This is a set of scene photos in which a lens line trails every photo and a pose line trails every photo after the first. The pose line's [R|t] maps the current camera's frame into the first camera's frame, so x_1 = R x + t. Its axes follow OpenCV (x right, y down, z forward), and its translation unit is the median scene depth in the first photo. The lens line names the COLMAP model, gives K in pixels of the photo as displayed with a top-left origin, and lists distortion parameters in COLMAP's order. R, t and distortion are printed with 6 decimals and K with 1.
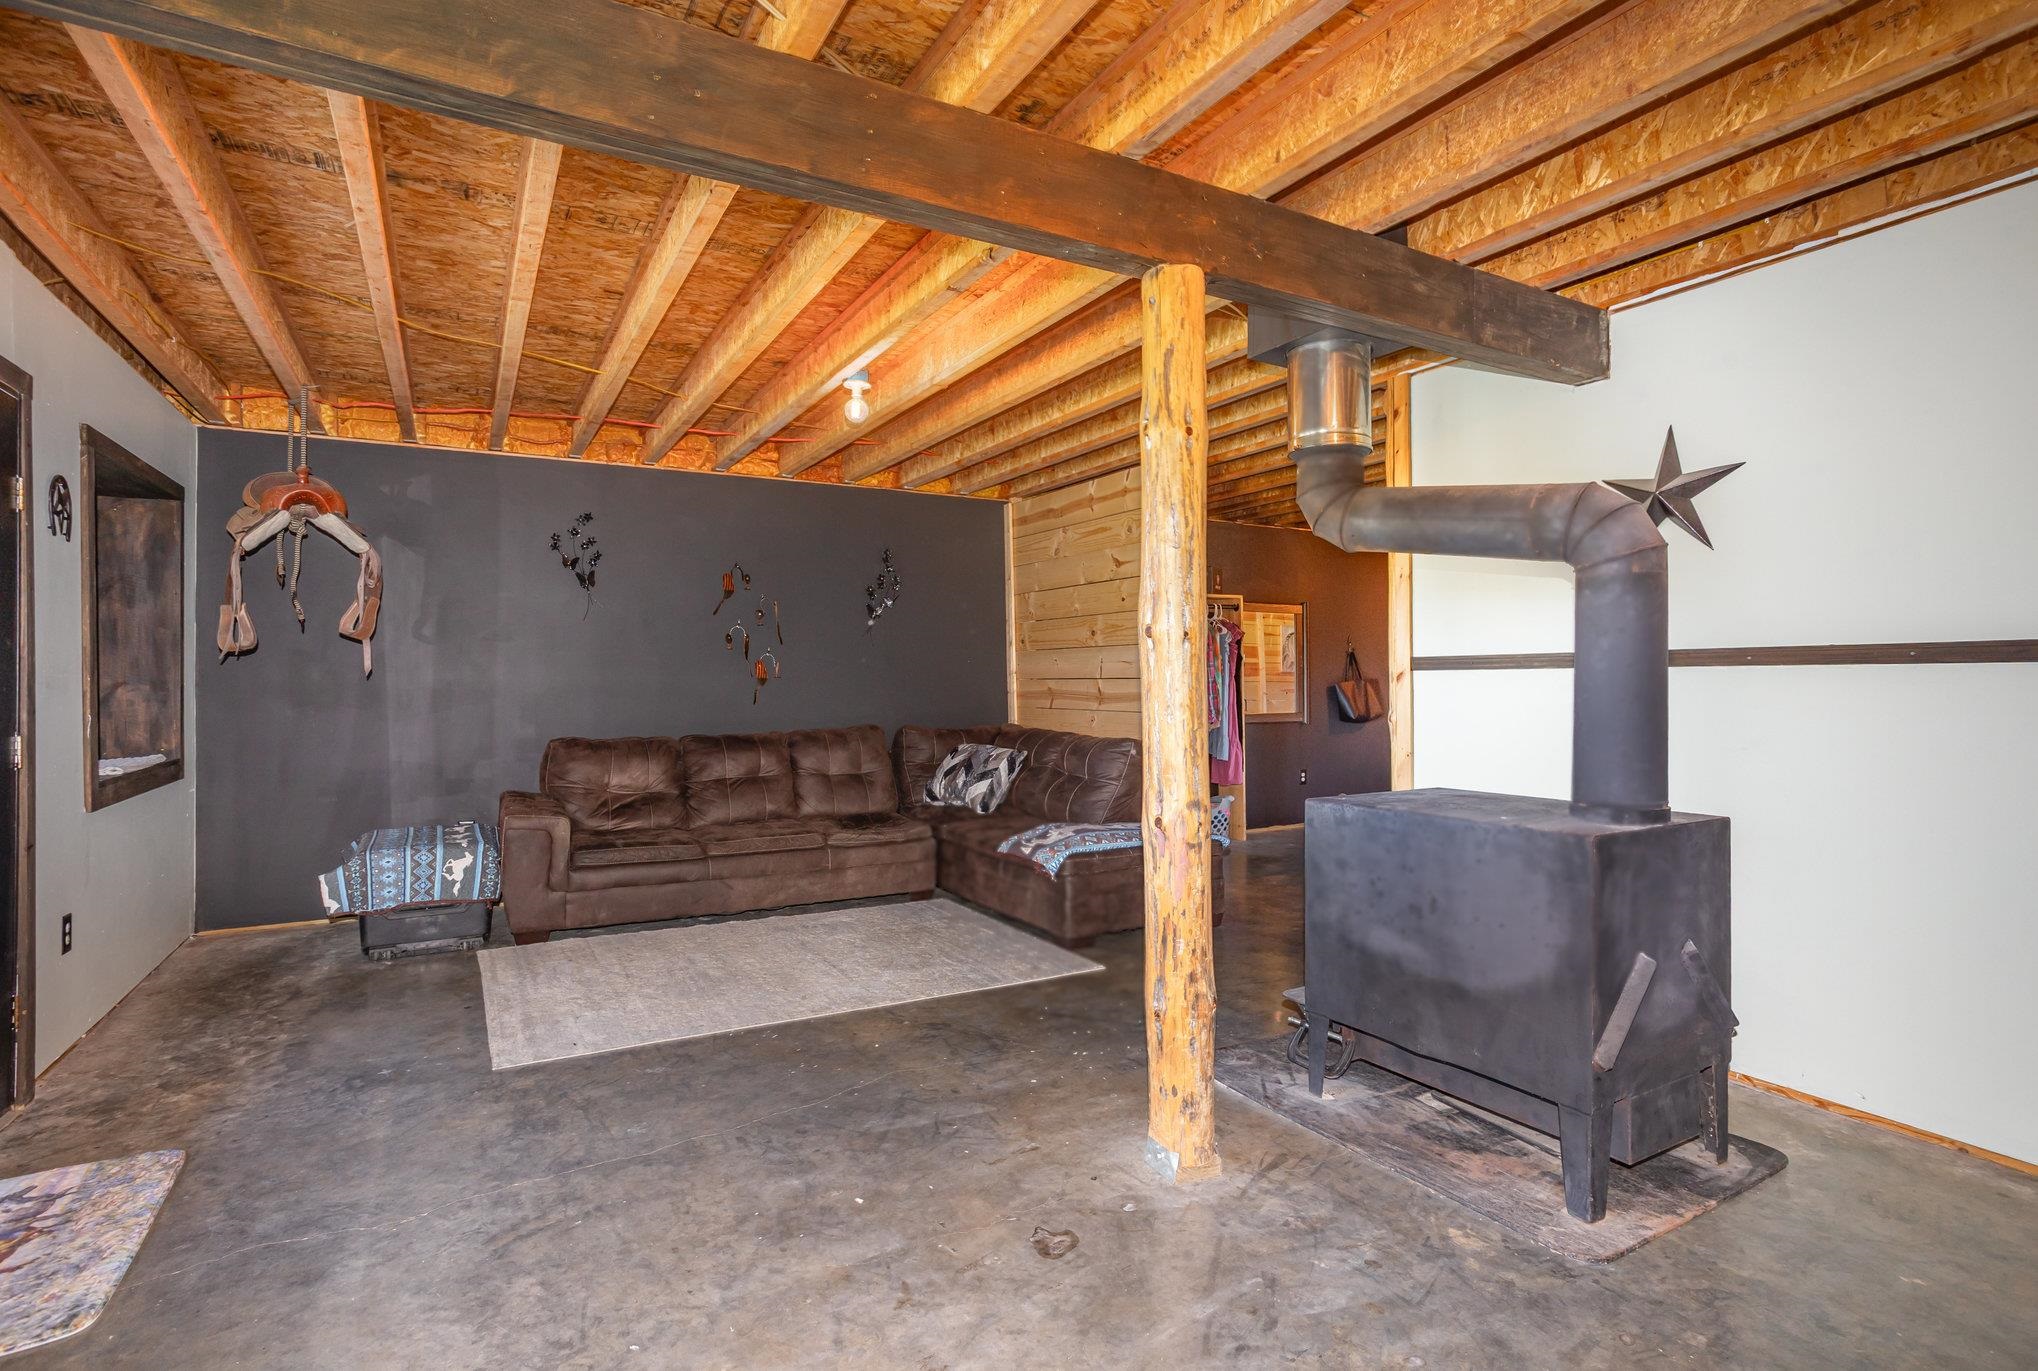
lens RADIAL K [[1013.9, 0, 1006.7], [0, 1013.9, 687.9], [0, 0, 1]] dist [-0.061060, 0.037290]
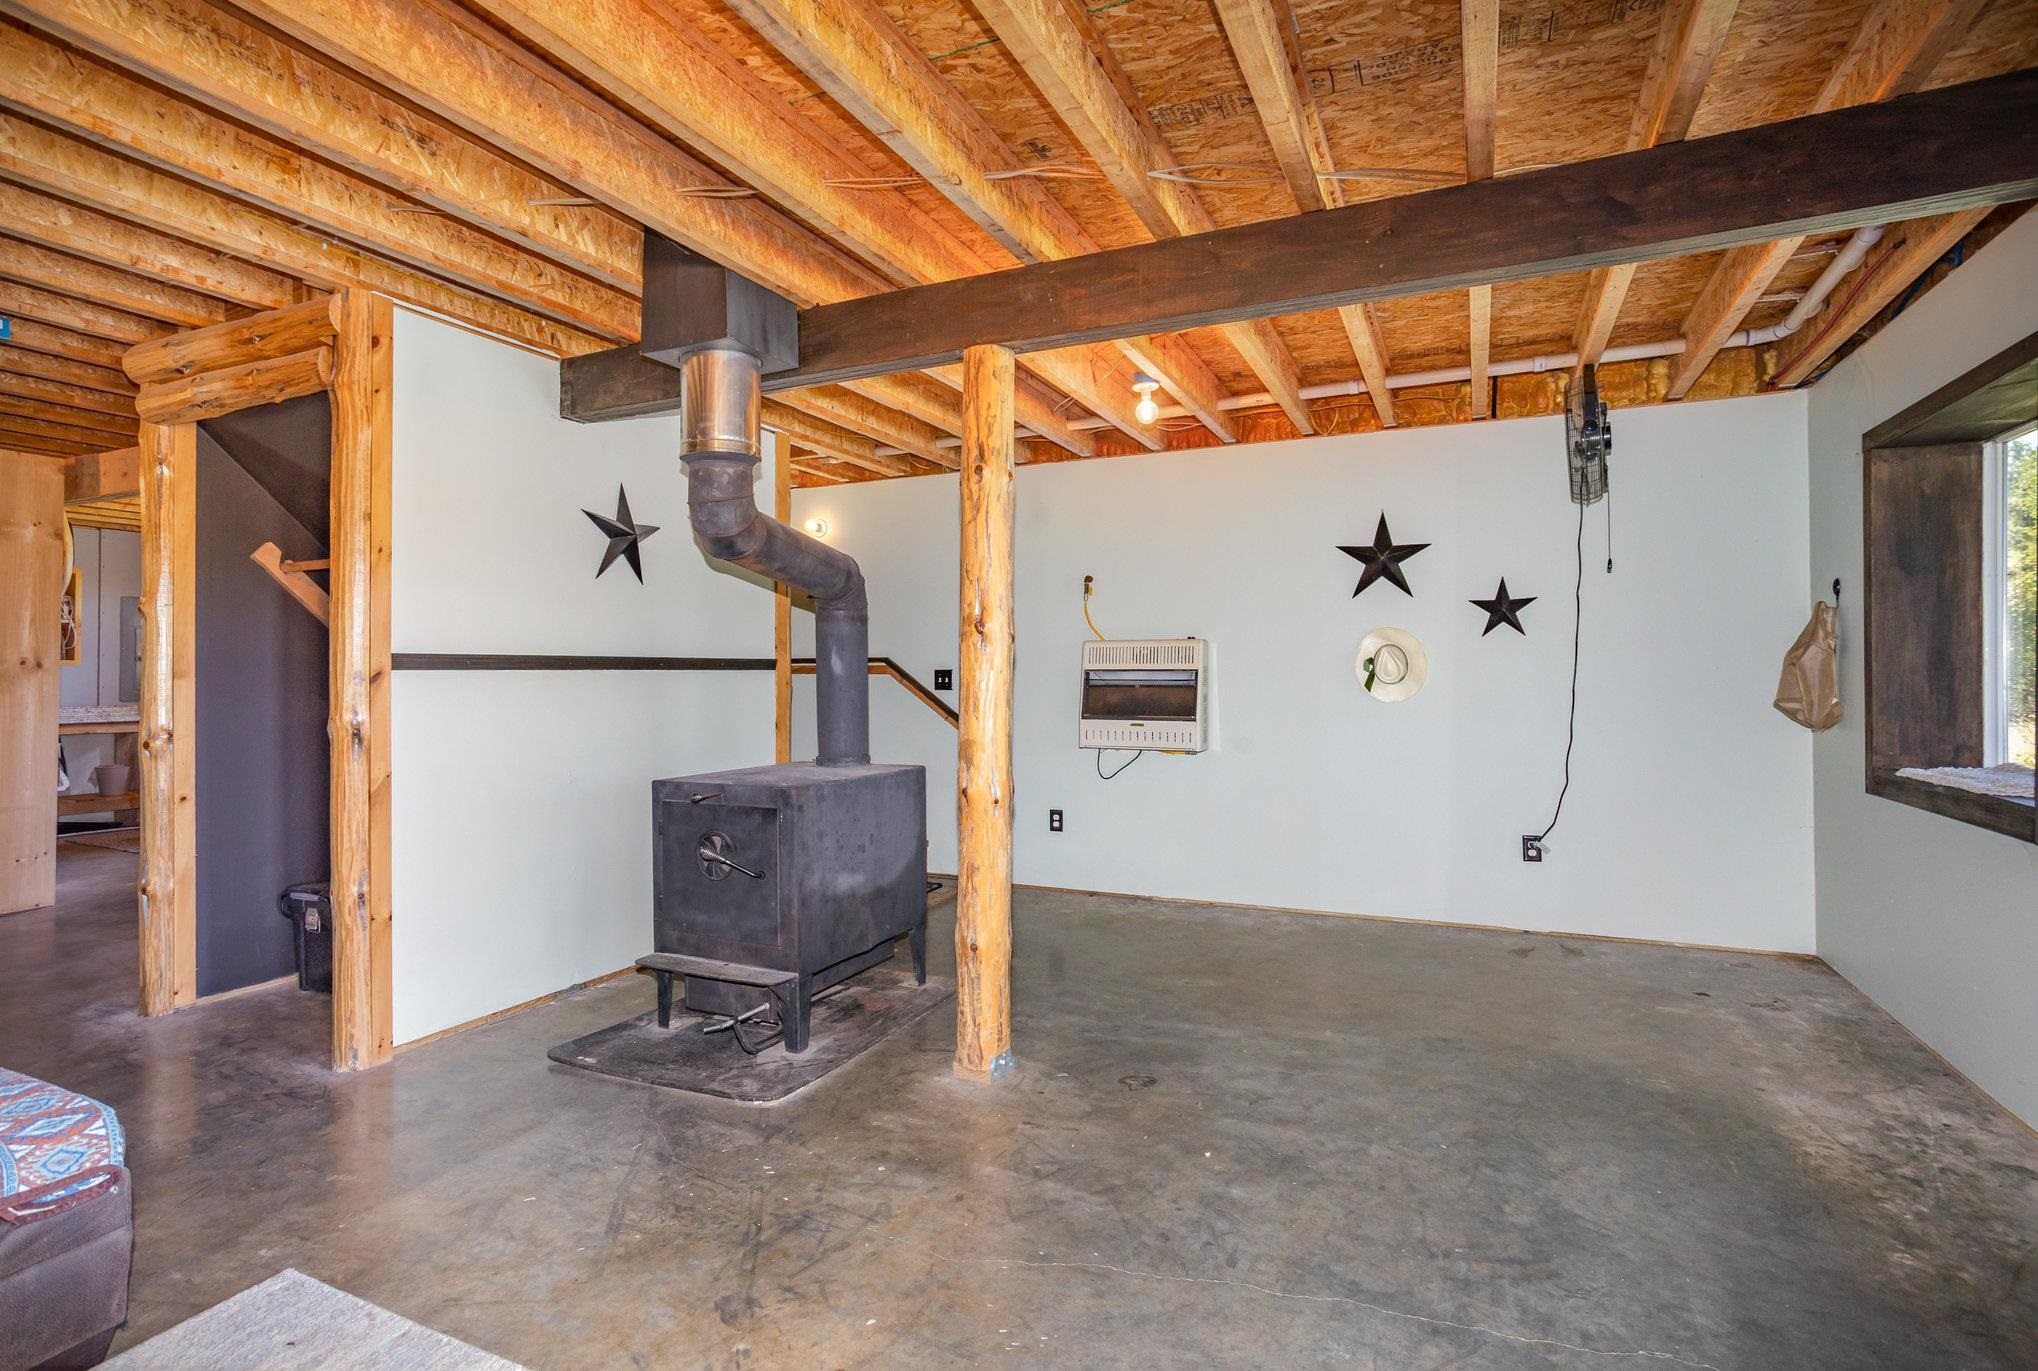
lens RADIAL K [[1013.9, 0, 1006.7], [0, 1013.9, 687.9], [0, 0, 1]] dist [-0.061060, 0.037290]
pose [[-0.587714, -0.003798, 0.809060, -0.832542], [0.012917, 0.999817, 0.014077, -0.011887], [-0.808966, 0.018724, -0.587557, 1.675559]]
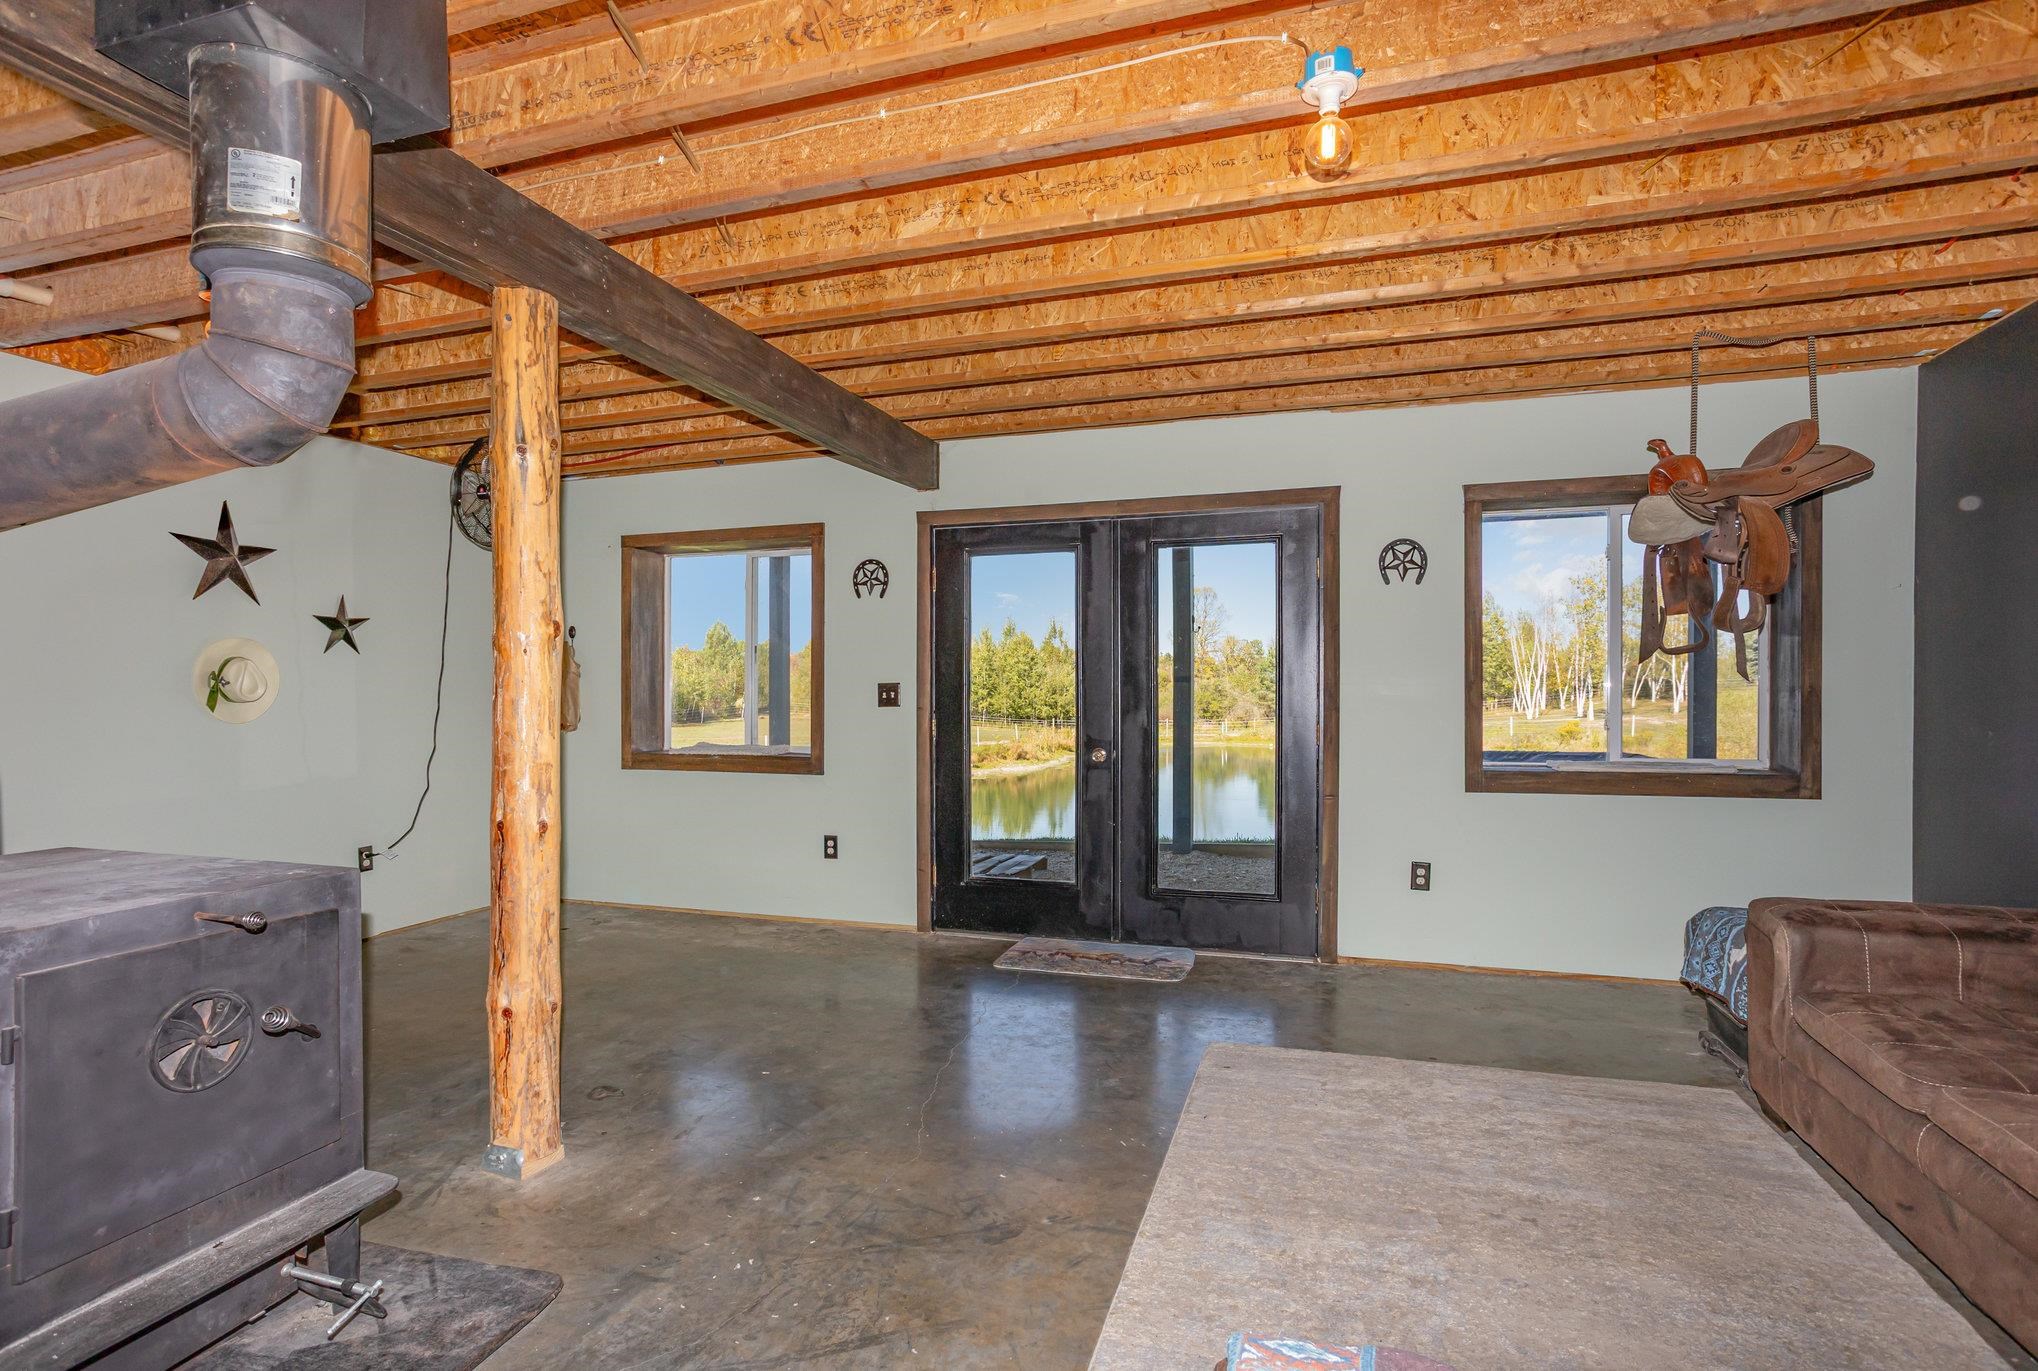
lens RADIAL K [[1013.9, 0, 1006.7], [0, 1013.9, 687.9], [0, 0, 1]] dist [-0.061060, 0.037290]
pose [[-0.730815, 0.000939, -0.682575, 0.504031], [-0.004153, 0.999974, 0.005823, -0.018721], [0.682563, 0.007090, -0.730792, 2.055667]]
